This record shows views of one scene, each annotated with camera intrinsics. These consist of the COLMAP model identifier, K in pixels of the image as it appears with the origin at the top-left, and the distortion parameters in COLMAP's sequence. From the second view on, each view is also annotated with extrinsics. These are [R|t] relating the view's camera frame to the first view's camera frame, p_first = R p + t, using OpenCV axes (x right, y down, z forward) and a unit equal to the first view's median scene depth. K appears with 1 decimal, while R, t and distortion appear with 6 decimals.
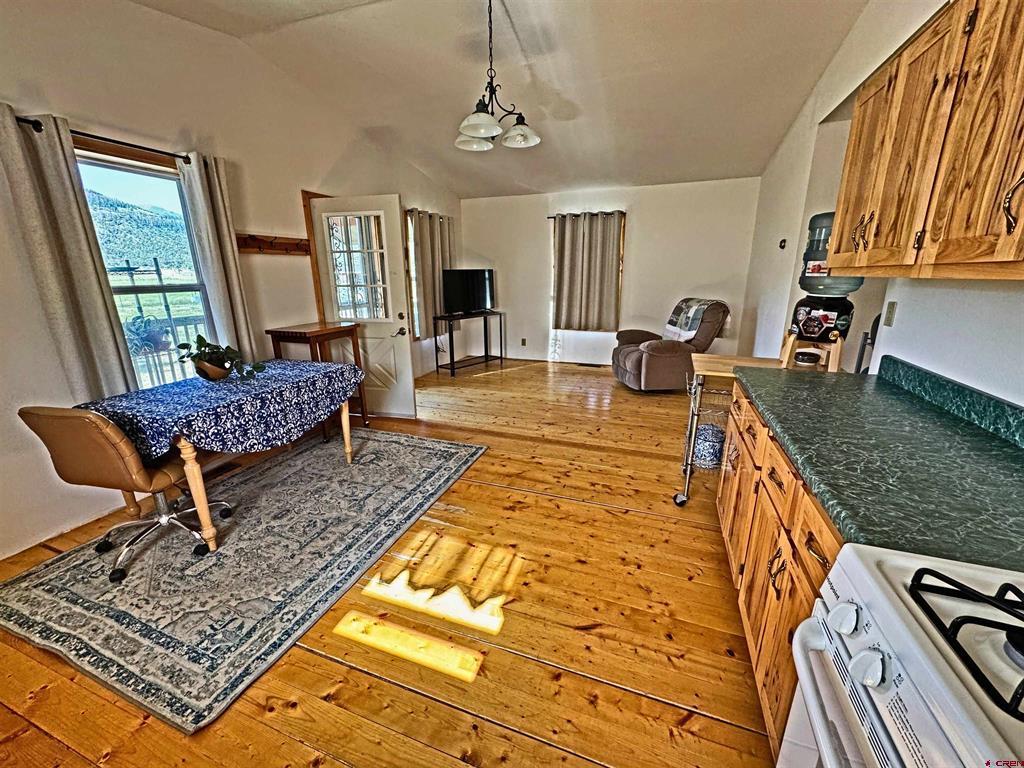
lens RADIAL K [[403.9, 0, 519.7], [0, 403.9, 385.5], [0, 0, 1]] dist [-0.008378, -0.000110]
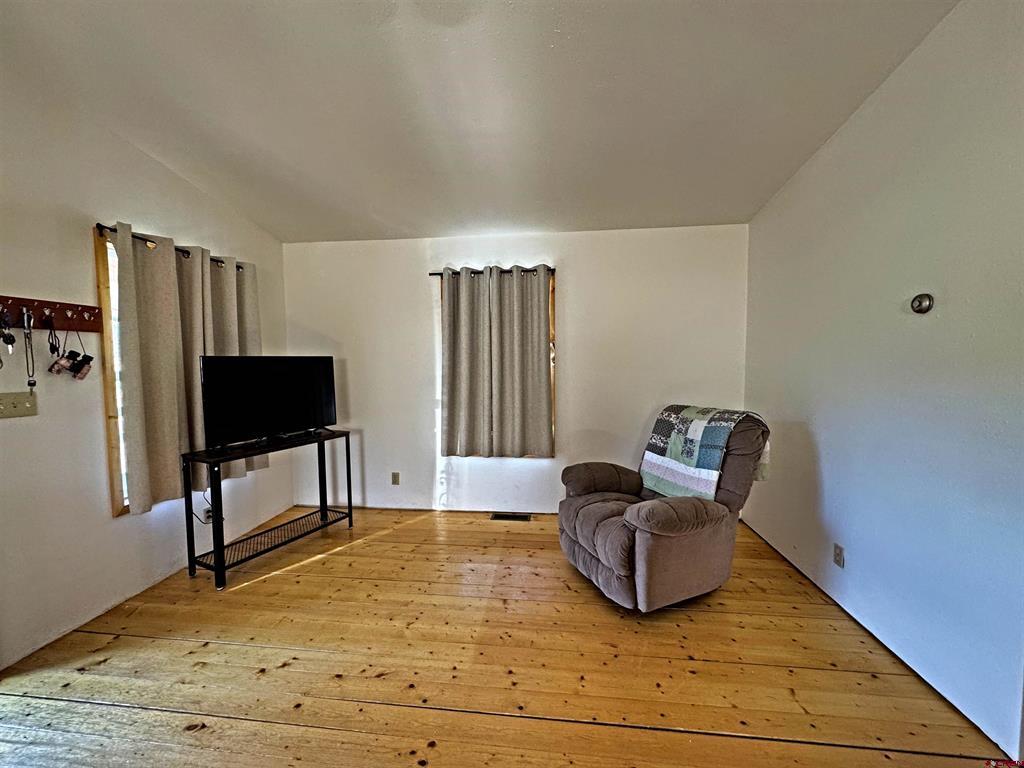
lens RADIAL K [[403.9, 0, 510.0], [0, 403.9, 382.9], [0, 0, 1]] dist [-0.008378, -0.000110]
pose [[0.972763, -0.010146, 0.231579, 0.046938], [0.060475, 0.975551, -0.211289, -0.125192], [-0.223773, 0.219539, 0.949594, 0.447512]]
